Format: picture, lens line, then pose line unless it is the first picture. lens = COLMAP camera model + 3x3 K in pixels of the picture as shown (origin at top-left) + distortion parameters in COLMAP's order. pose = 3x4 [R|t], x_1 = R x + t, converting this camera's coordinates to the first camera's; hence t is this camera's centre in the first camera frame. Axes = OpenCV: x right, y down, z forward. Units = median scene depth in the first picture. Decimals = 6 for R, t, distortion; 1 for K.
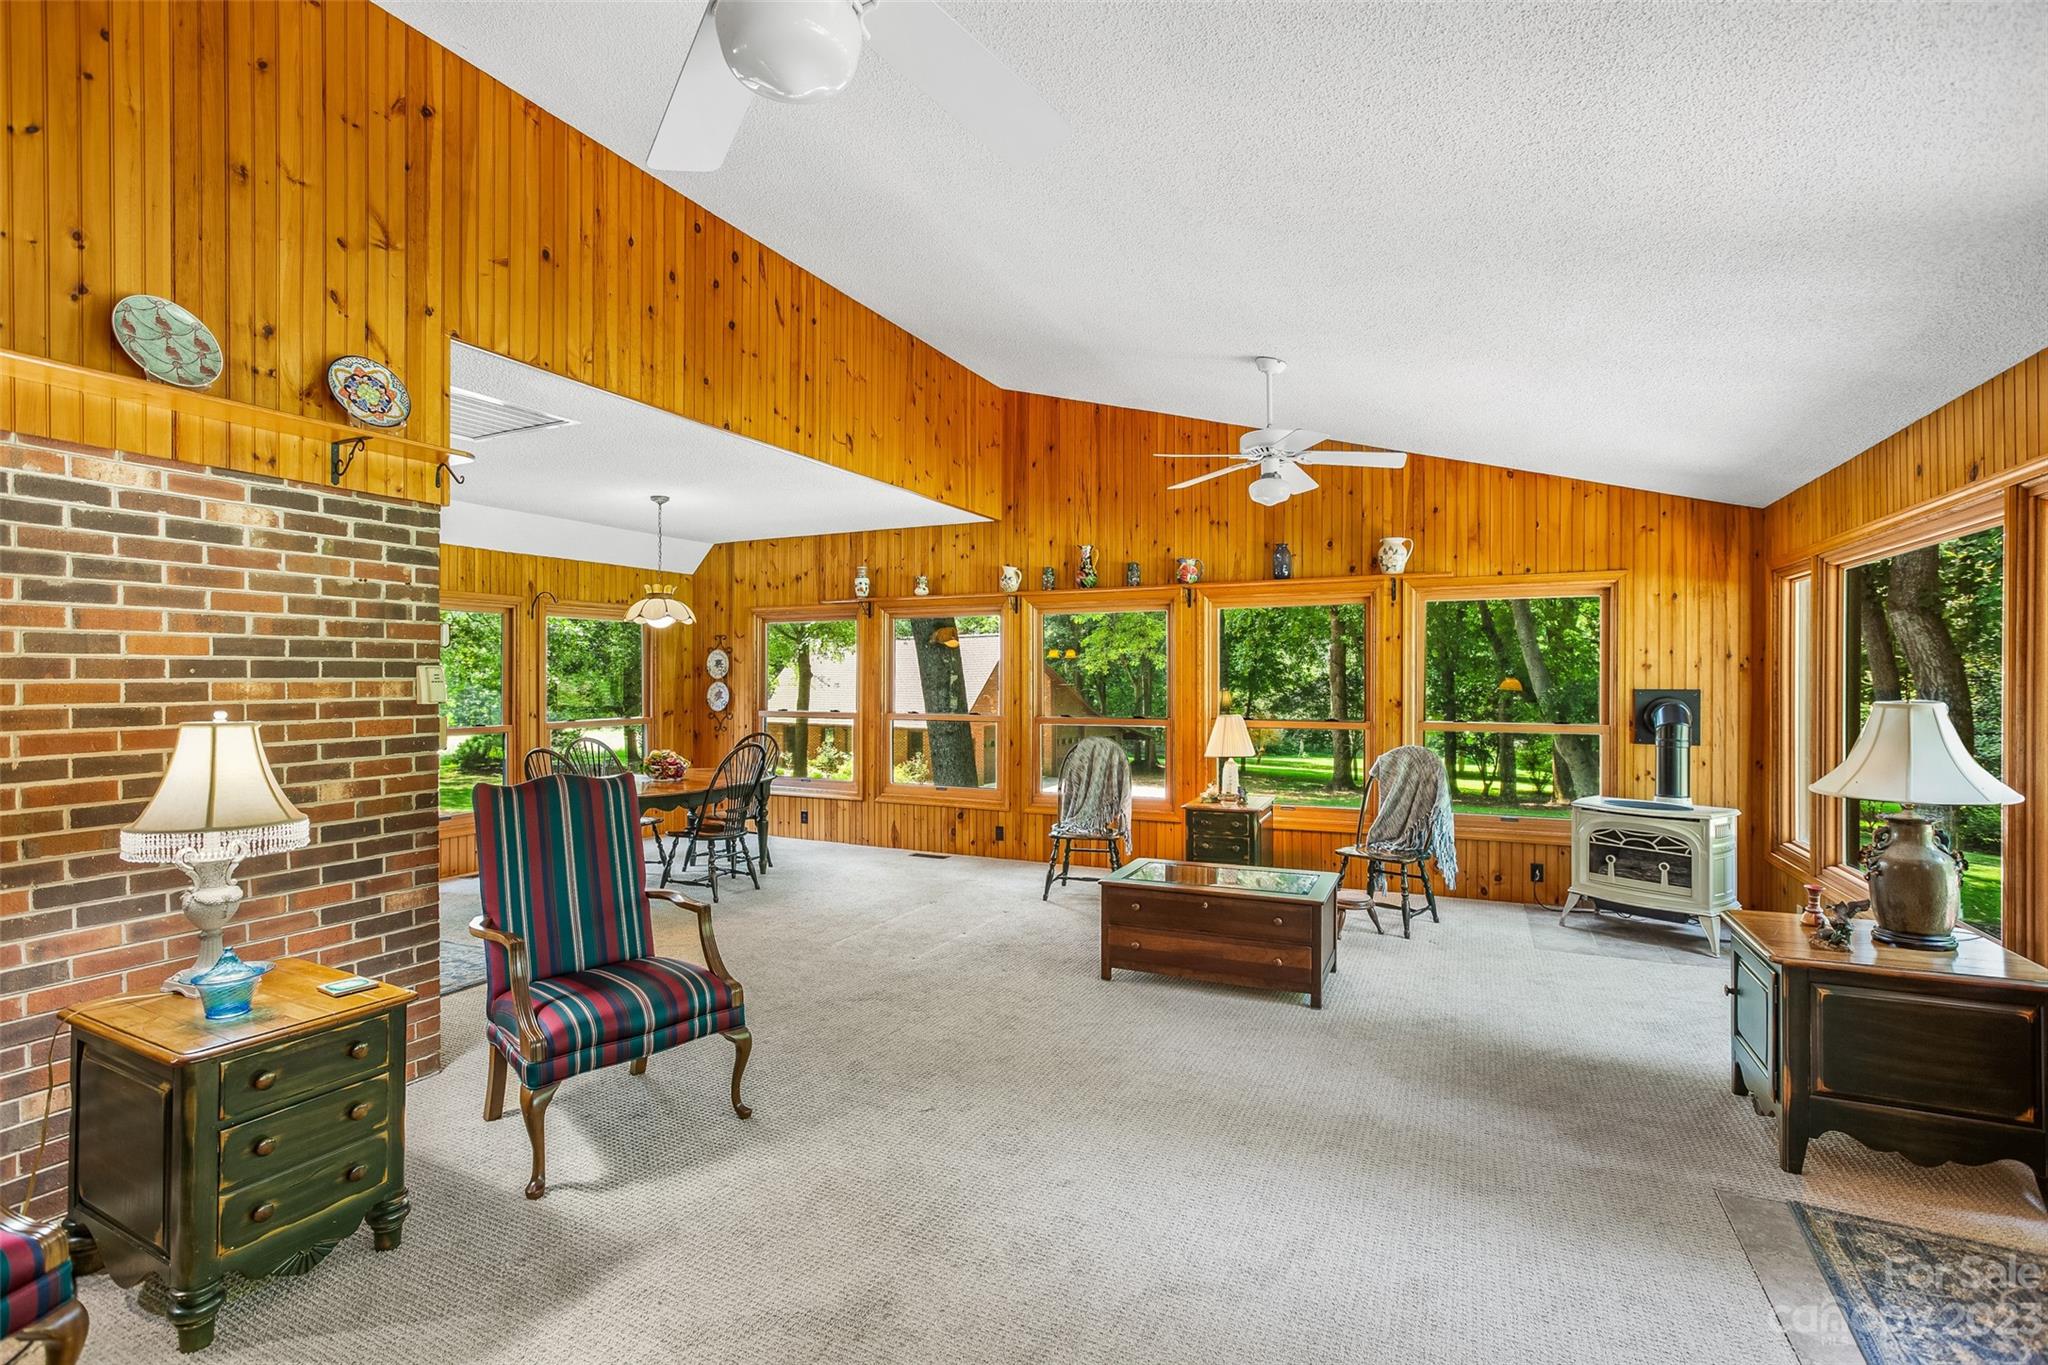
lens RADIAL K [[942.0, 0, 978.4], [0, 942.0, 685.3], [0, 0, 1]] dist [-0.002687, 0.000419]
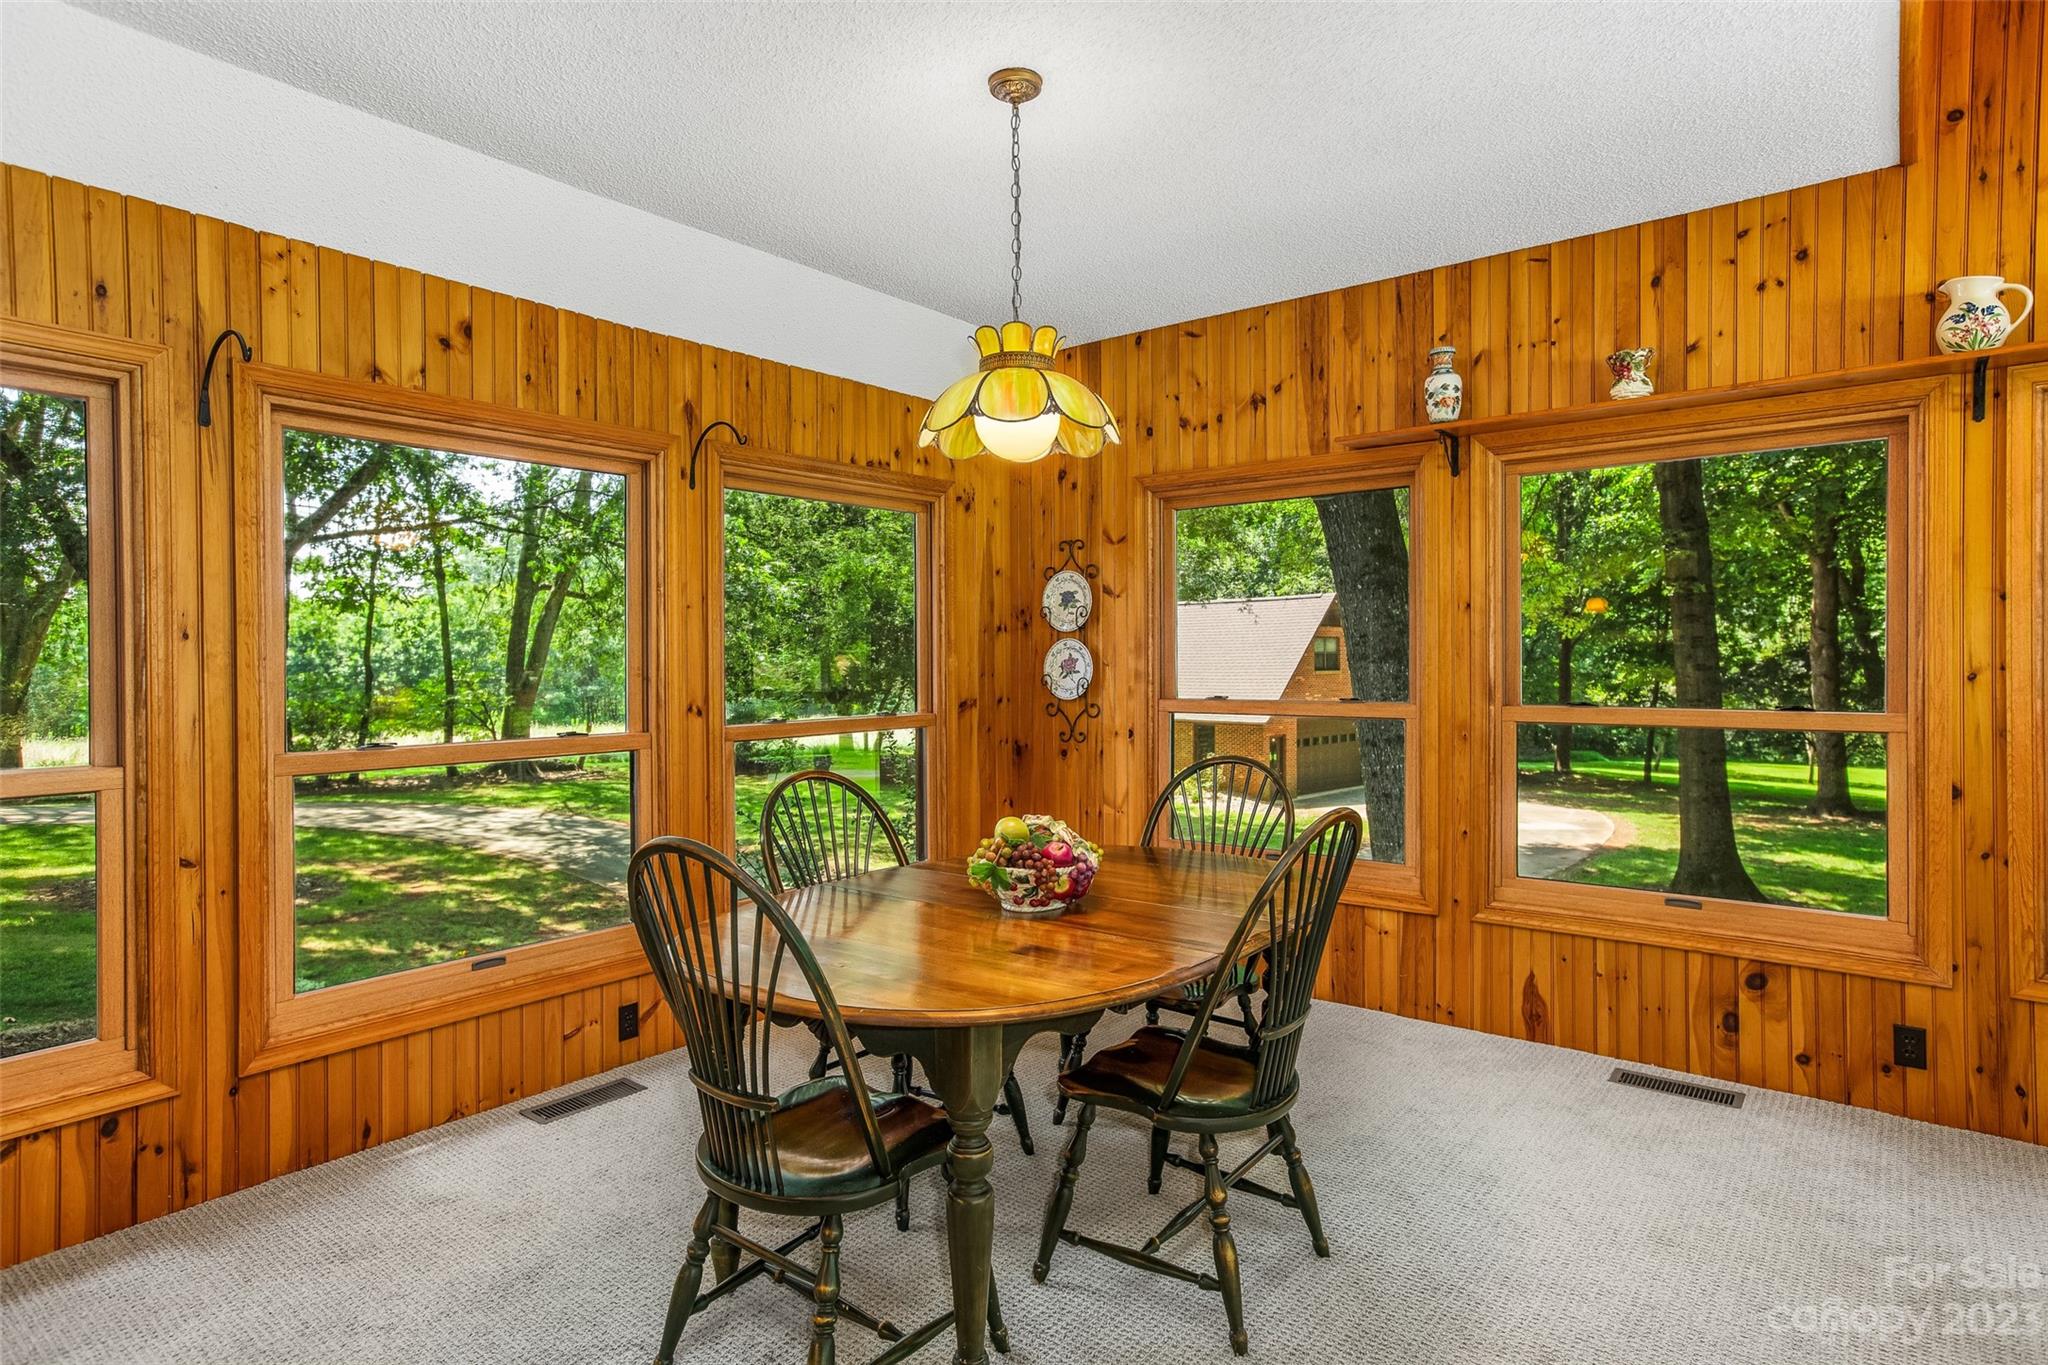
lens RADIAL K [[1125.8, 0, 1024.8], [0, 1125.8, 676.1], [0, 0, 1]] dist [0.001730, 0.000791]
pose [[0.981262, -0.001985, -0.192668, -0.193290], [0.003533, 0.999964, 0.007688, 0.011359], [0.192645, -0.008225, 0.981234, 0.449241]]
